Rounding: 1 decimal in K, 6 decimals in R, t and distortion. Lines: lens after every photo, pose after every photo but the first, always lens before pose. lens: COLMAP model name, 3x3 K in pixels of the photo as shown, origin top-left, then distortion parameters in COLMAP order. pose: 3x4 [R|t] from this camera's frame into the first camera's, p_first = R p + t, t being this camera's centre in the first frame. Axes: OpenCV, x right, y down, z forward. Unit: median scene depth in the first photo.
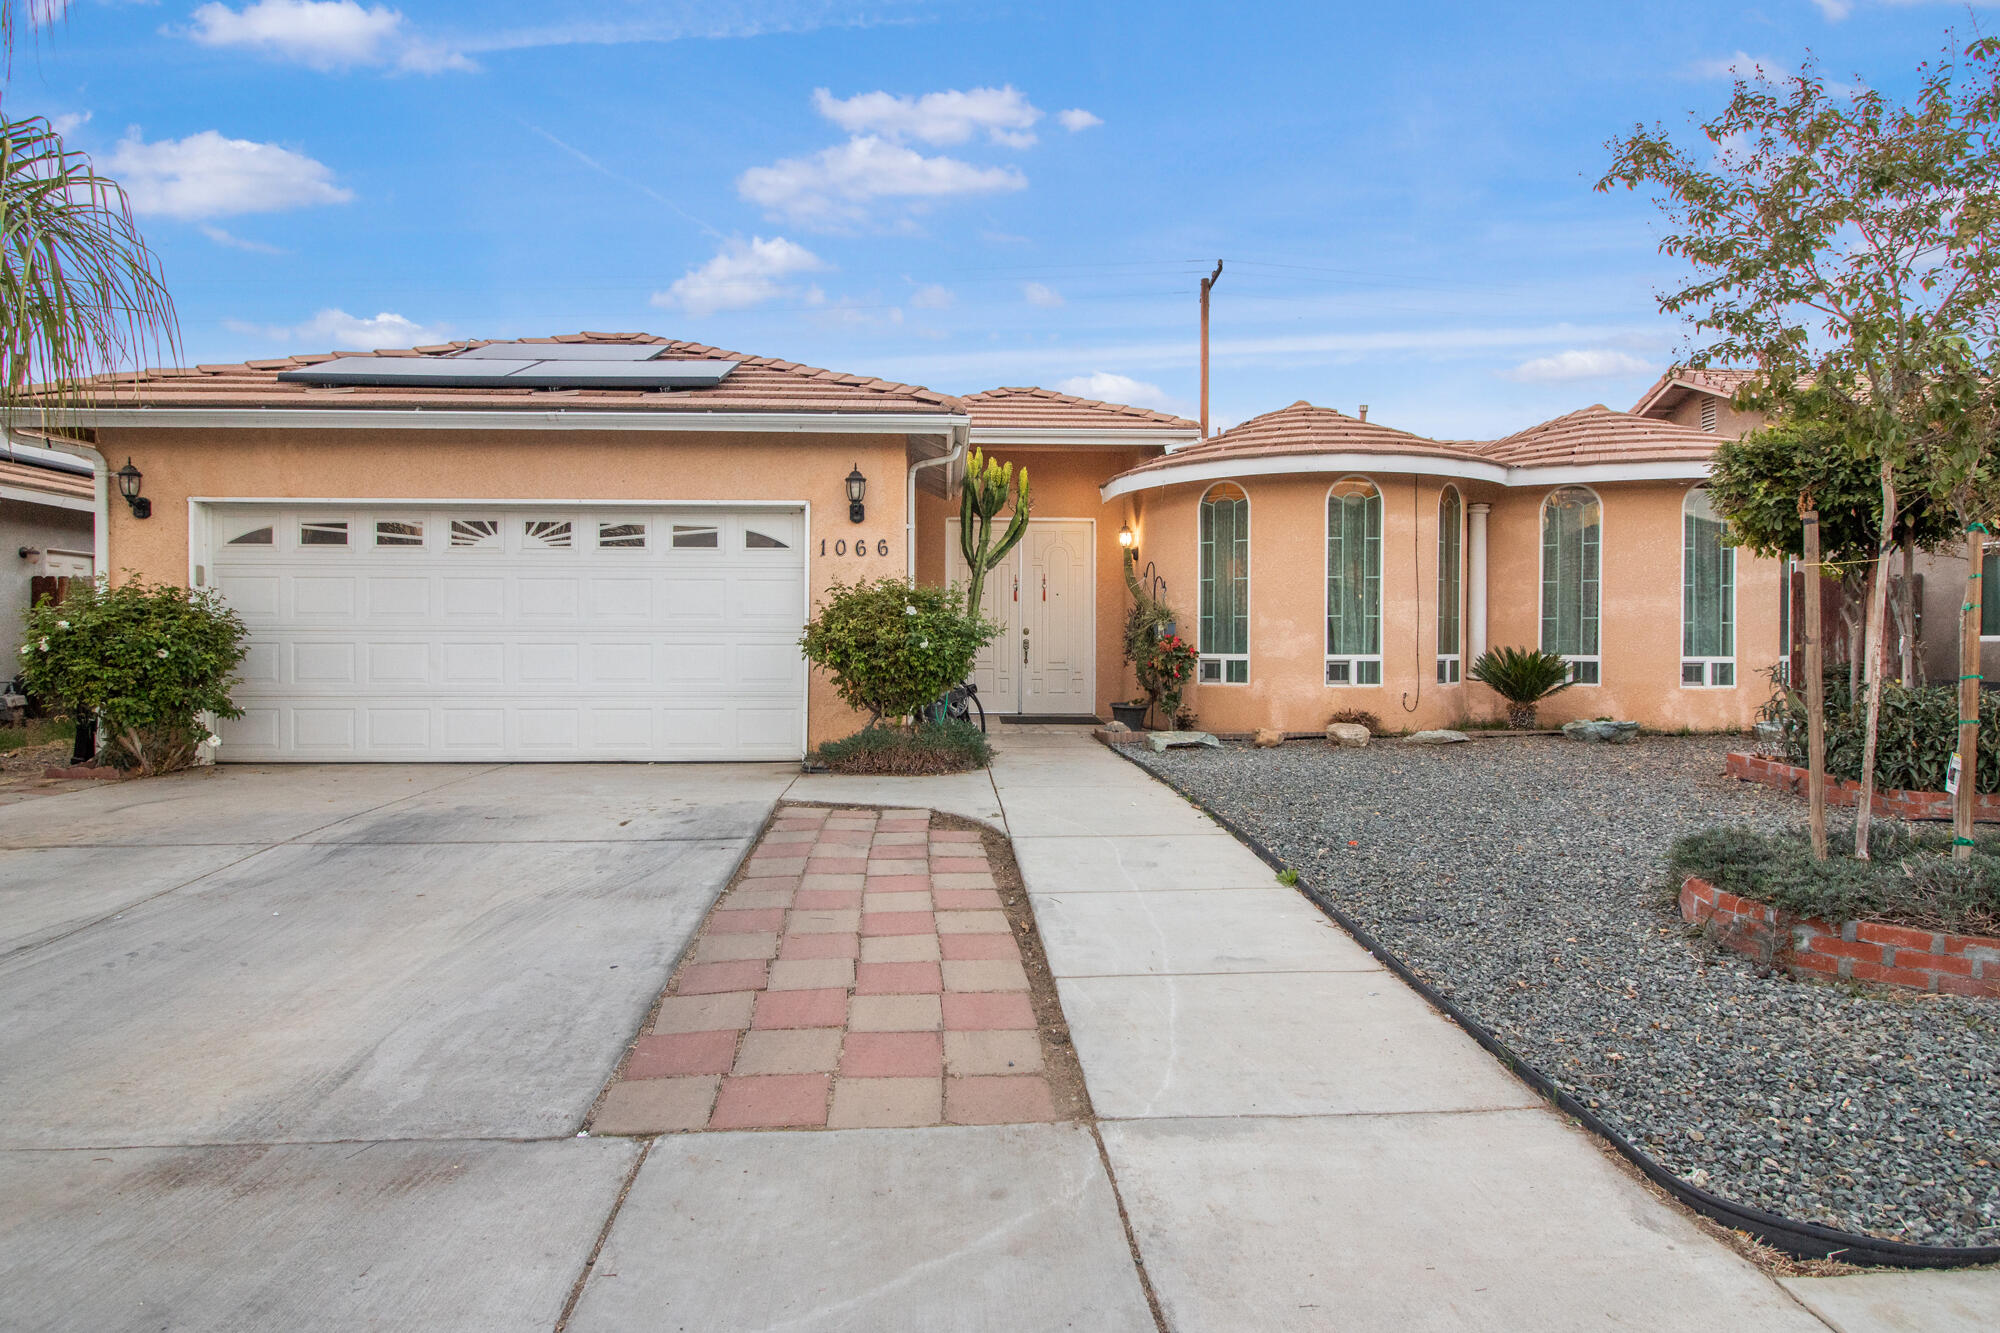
lens RADIAL K [[1110.1, 0, 995.0], [0, 1110.1, 664.1], [0, 0, 1]] dist [-0.000105, -0.000651]
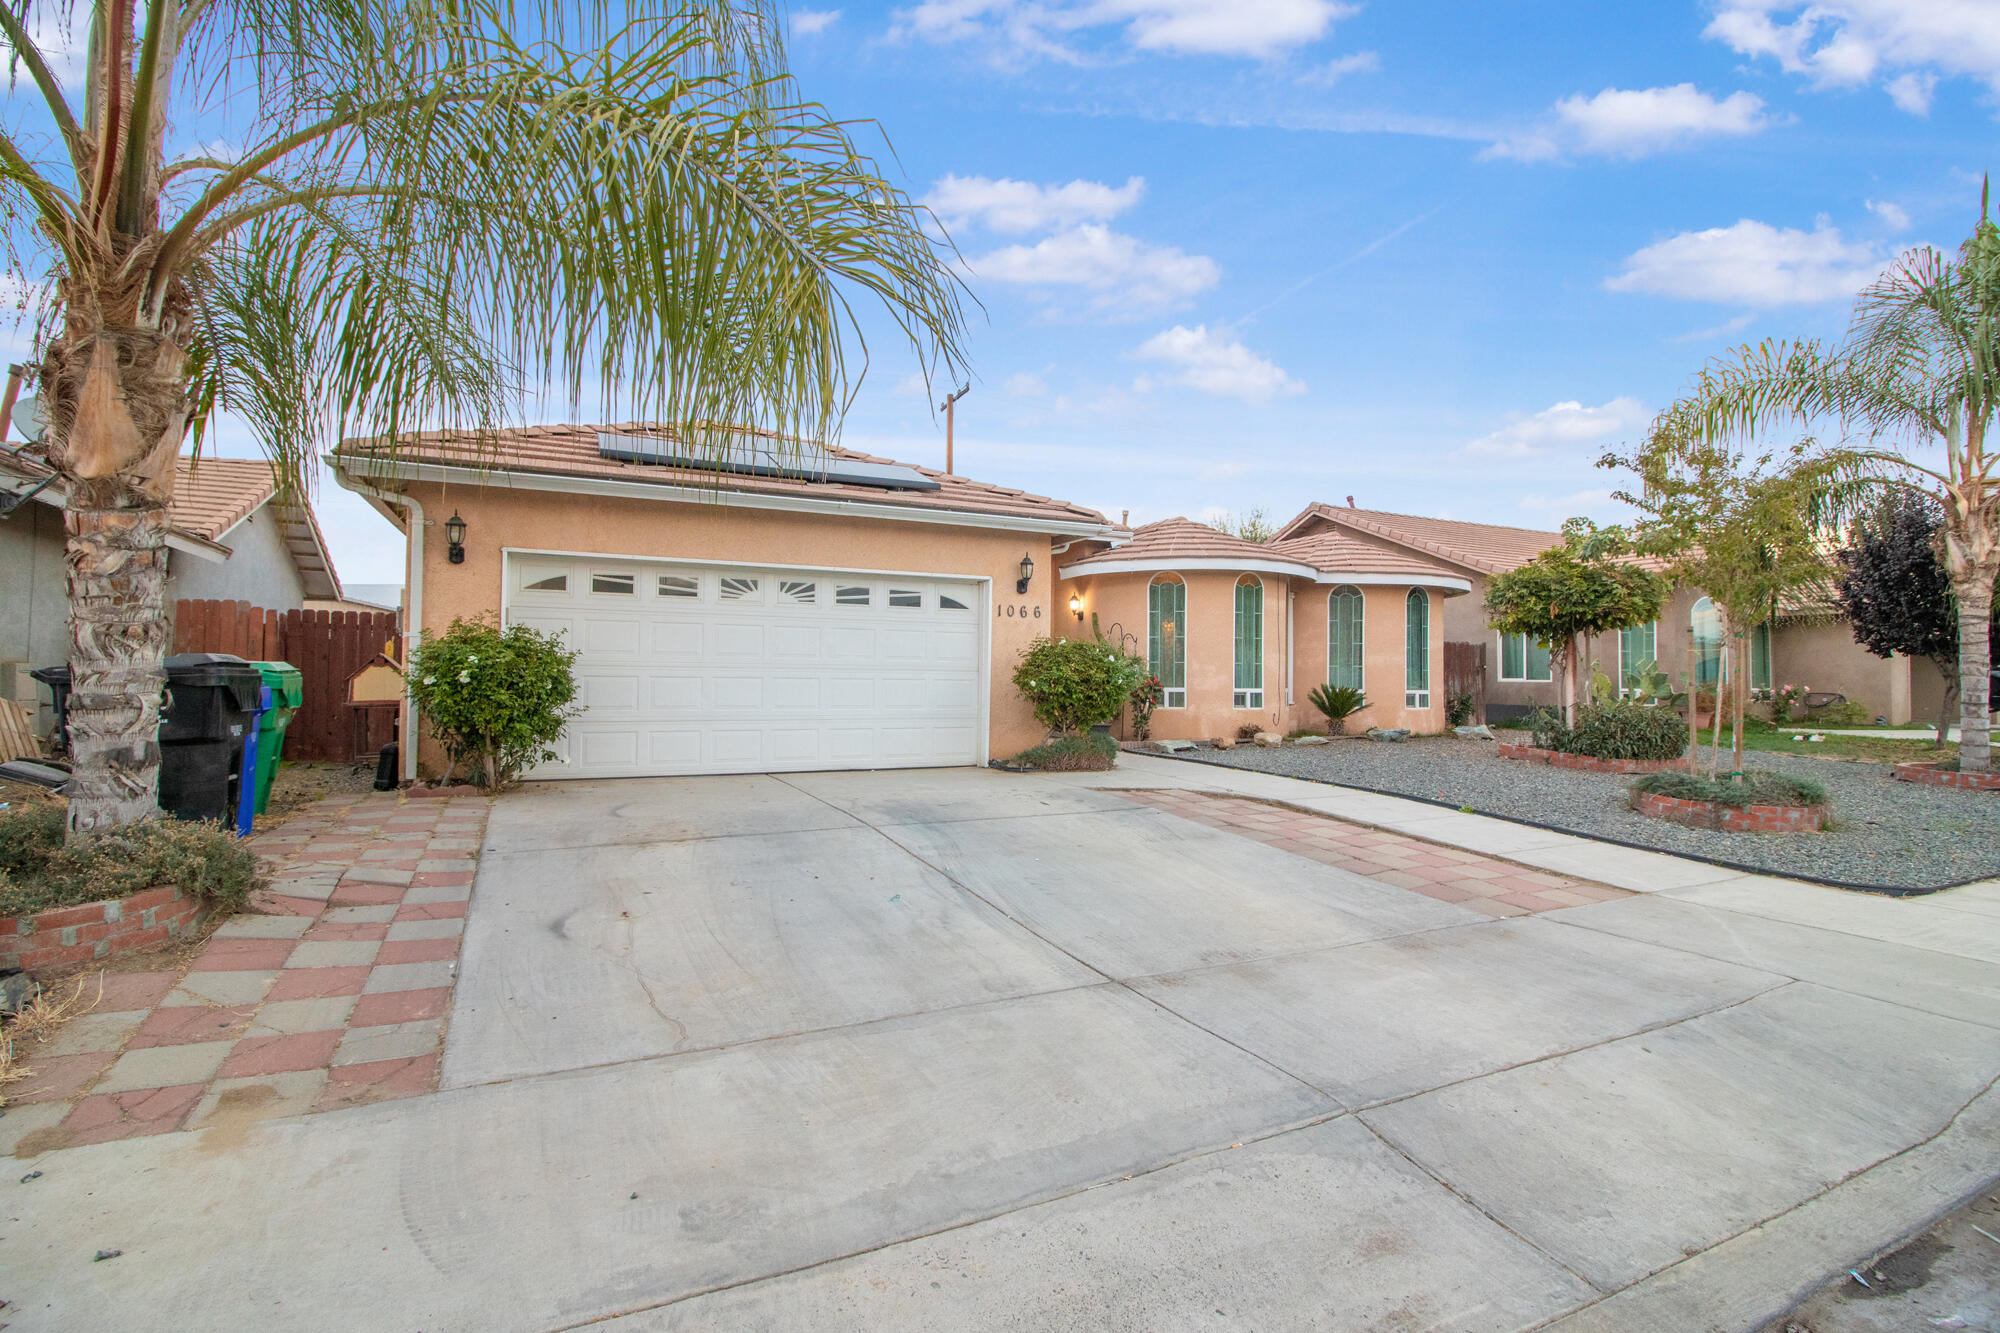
lens RADIAL K [[955.7, 0, 999.0], [0, 955.7, 658.6], [0, 0, 1]] dist [-0.004210, -0.002717]
pose [[0.917616, 0.015396, 0.397169, -0.623513], [-0.000740, 0.999314, -0.037027, -0.000648], [-0.397467, 0.033683, 0.916998, -0.093383]]
